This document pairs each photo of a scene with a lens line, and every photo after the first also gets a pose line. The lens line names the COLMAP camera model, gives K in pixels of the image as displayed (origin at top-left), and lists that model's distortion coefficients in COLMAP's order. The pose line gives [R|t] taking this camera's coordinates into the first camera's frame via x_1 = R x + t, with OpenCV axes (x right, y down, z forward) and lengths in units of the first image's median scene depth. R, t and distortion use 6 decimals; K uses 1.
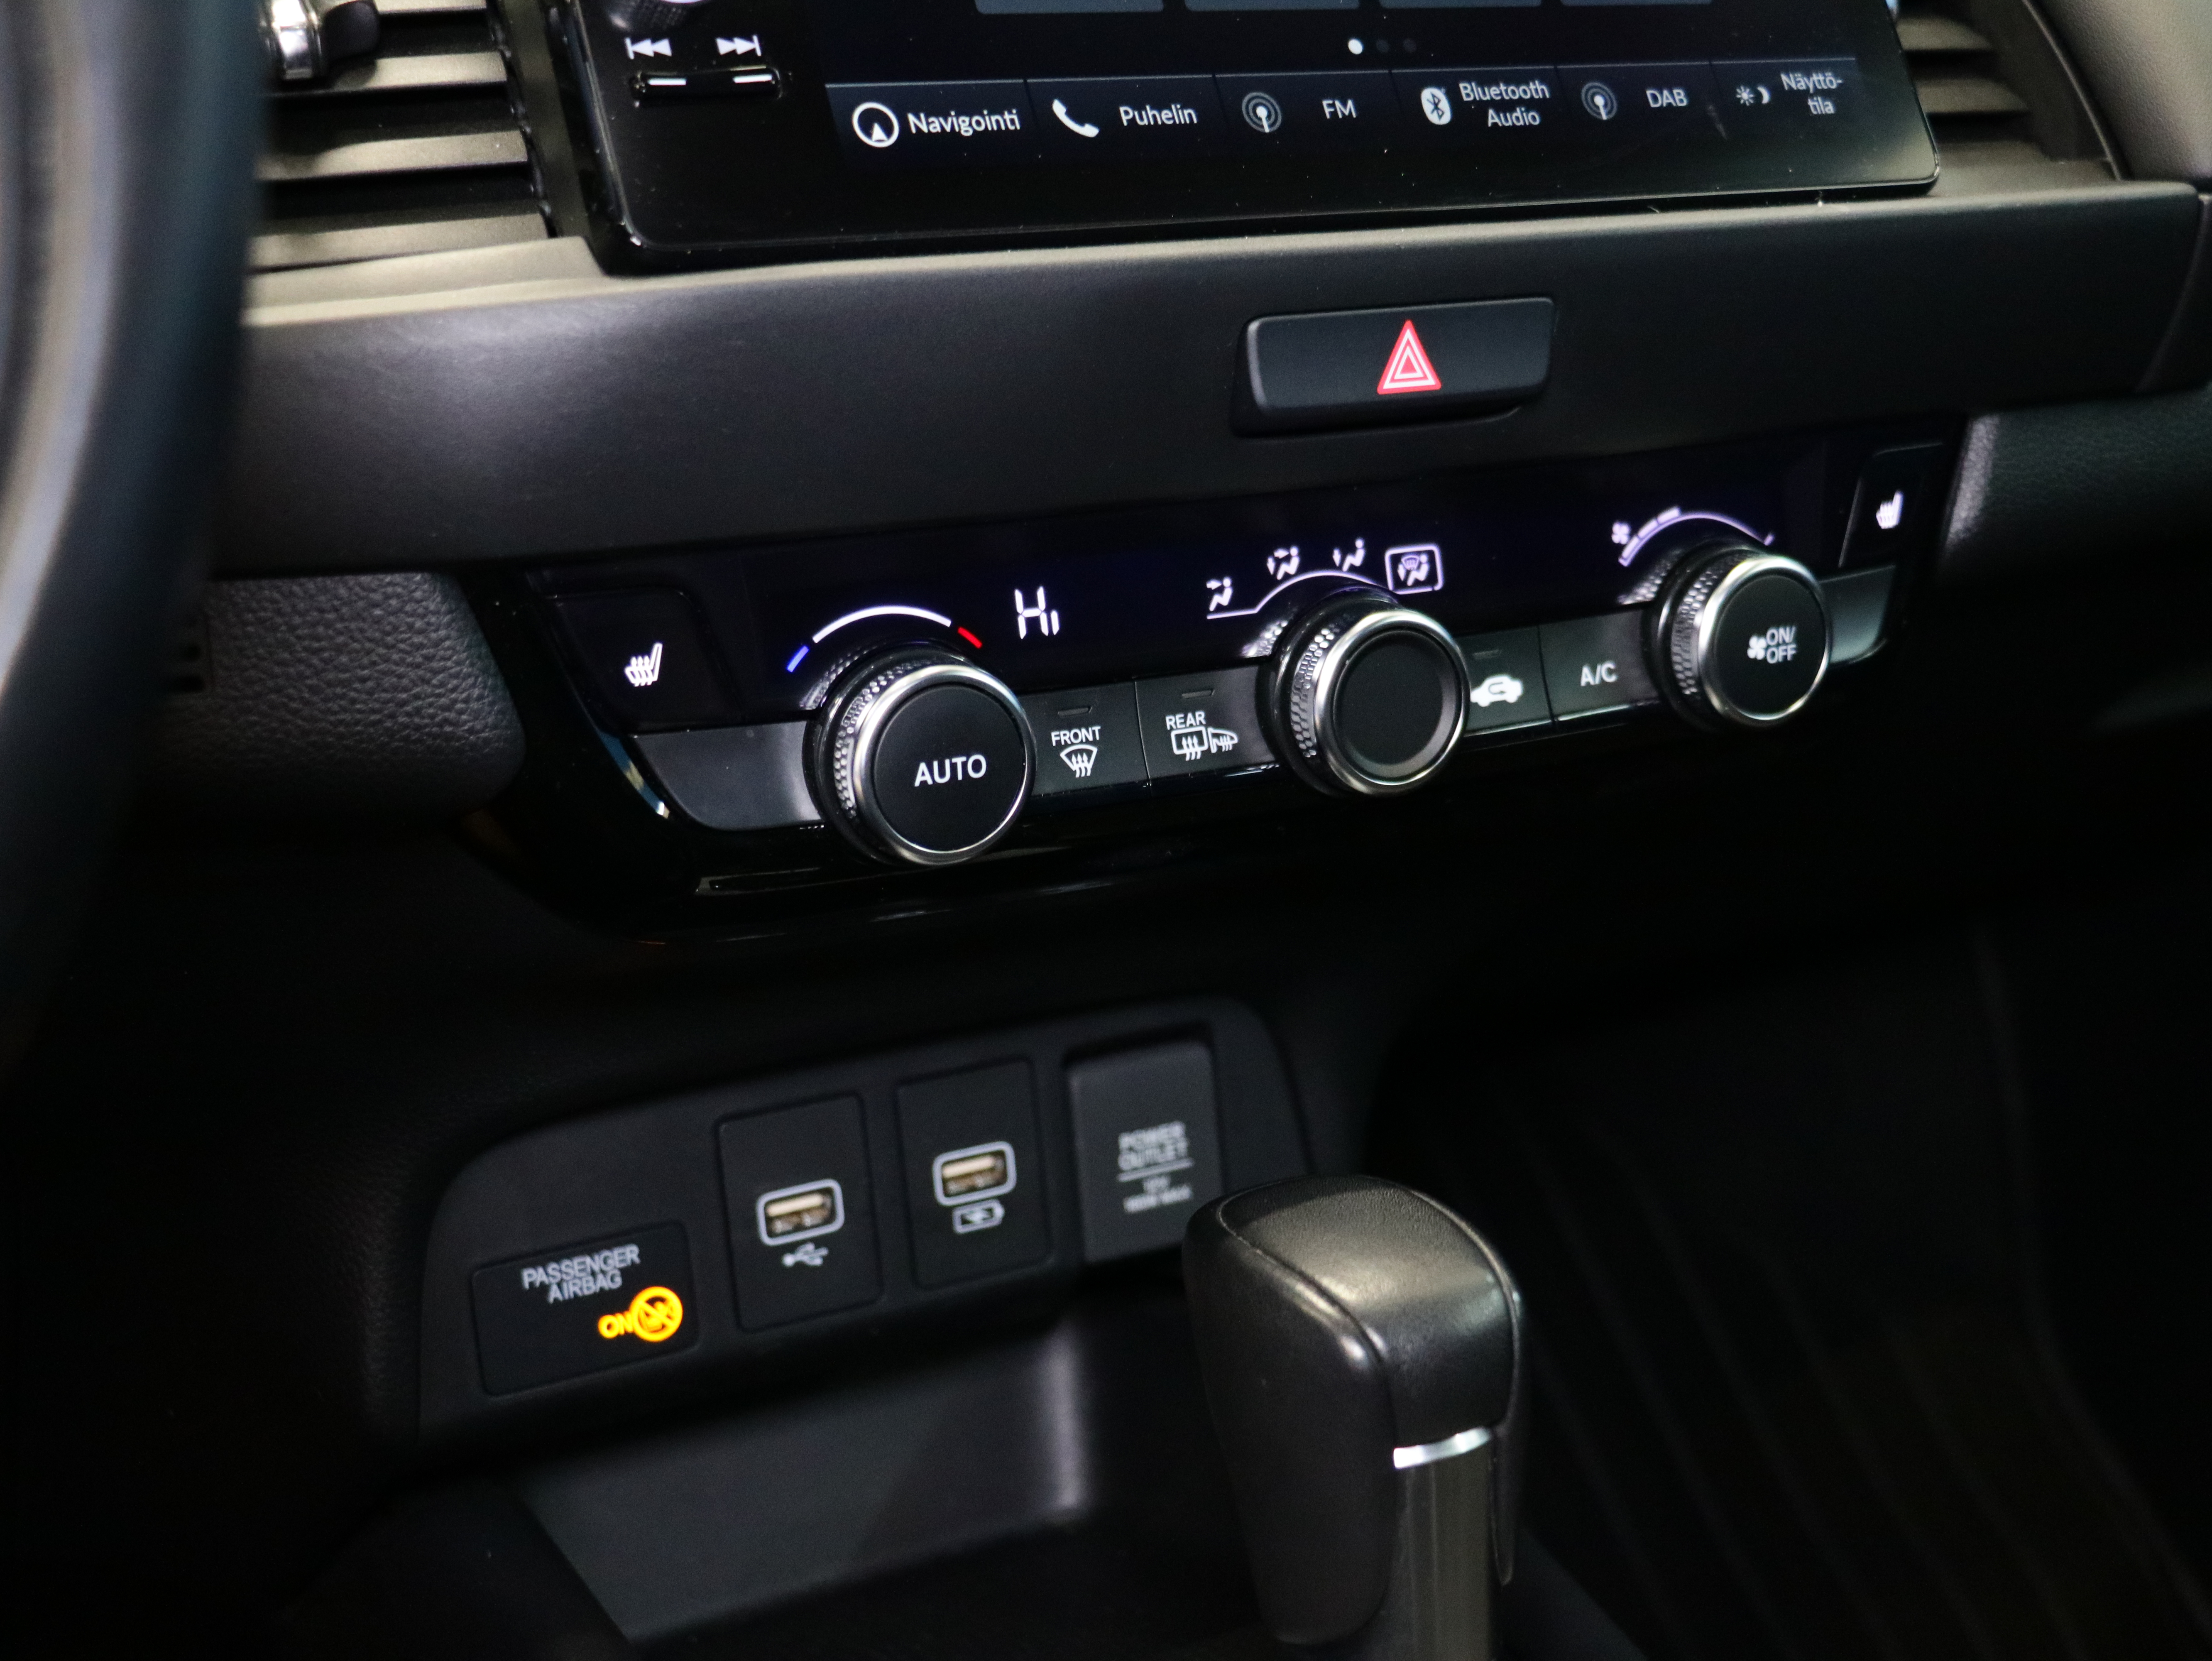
lens RADIAL K [[2924.5, 0, 1094.5], [0, 2924.5, 830.0], [0, 0, 1]] dist [-0.023299, 0.000000]
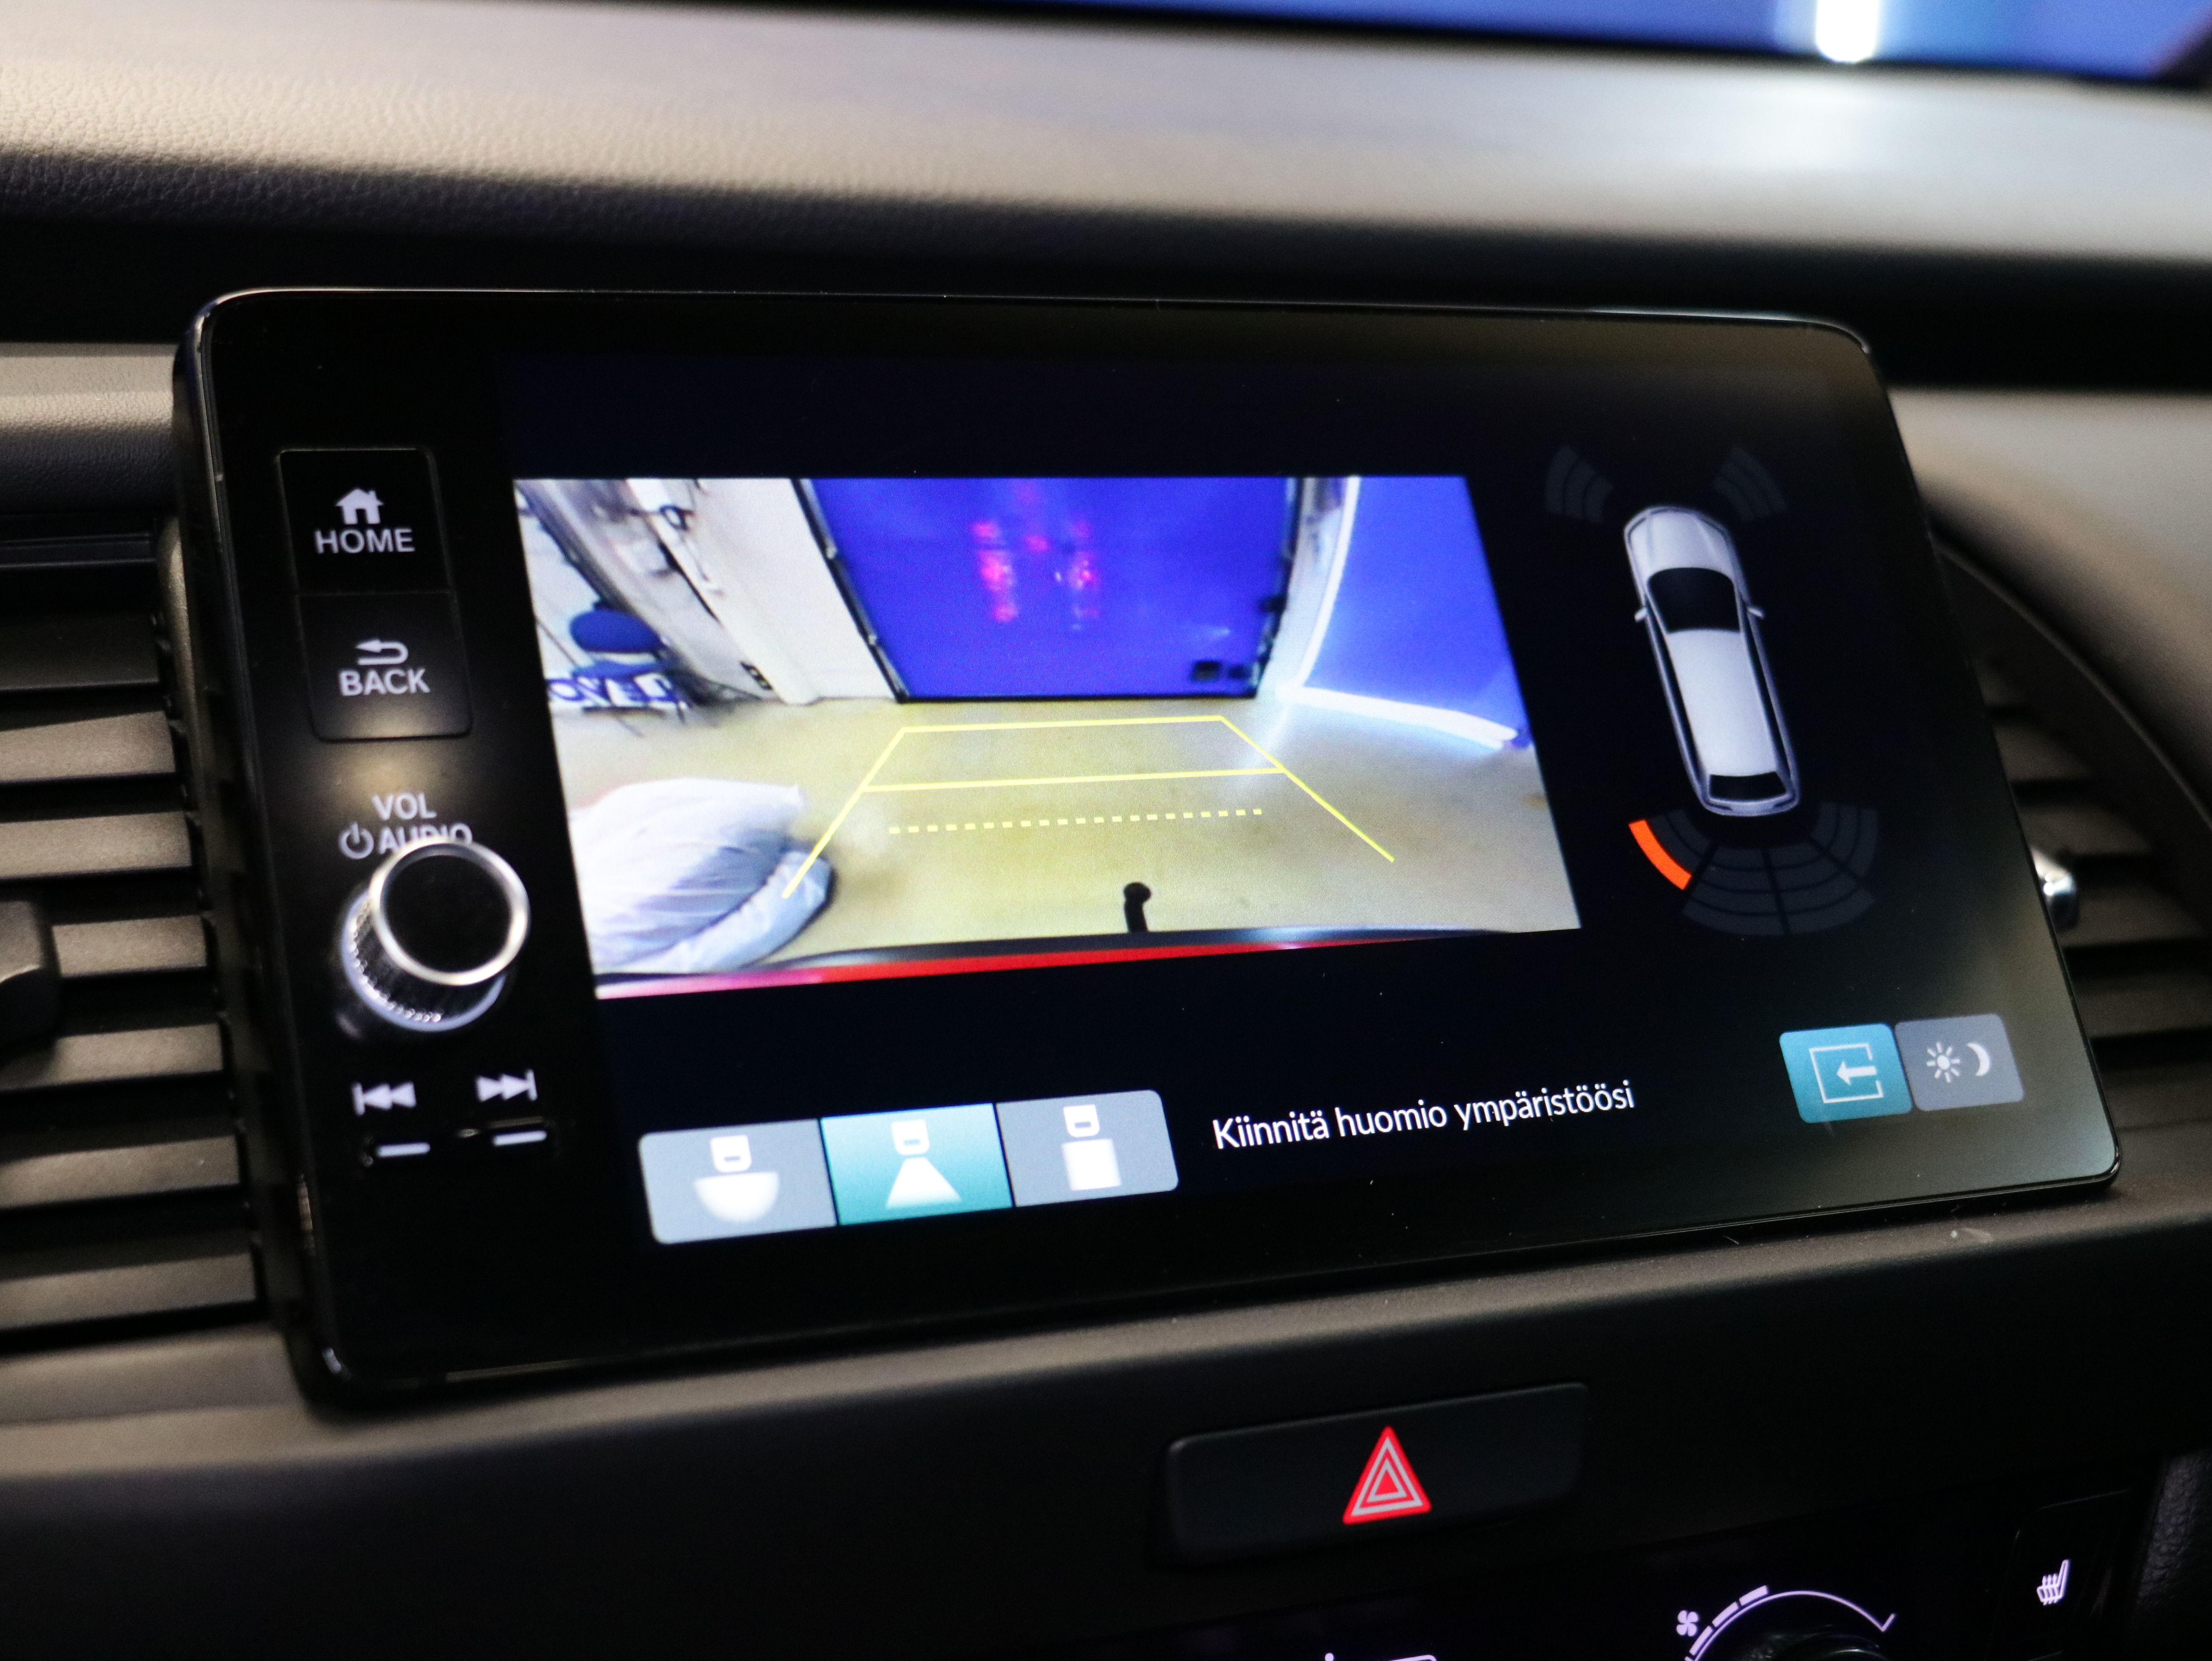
lens RADIAL K [[3554.0, 0, 1093.7], [0, 3554.0, 834.2], [0, 0, 1]] dist [-0.000771, 0.000000]
pose [[0.998412, 0.044221, -0.034892, 0.054857], [-0.048116, 0.991596, -0.120089, -0.205577], [0.029288, 0.121577, 0.992150, 0.064189]]
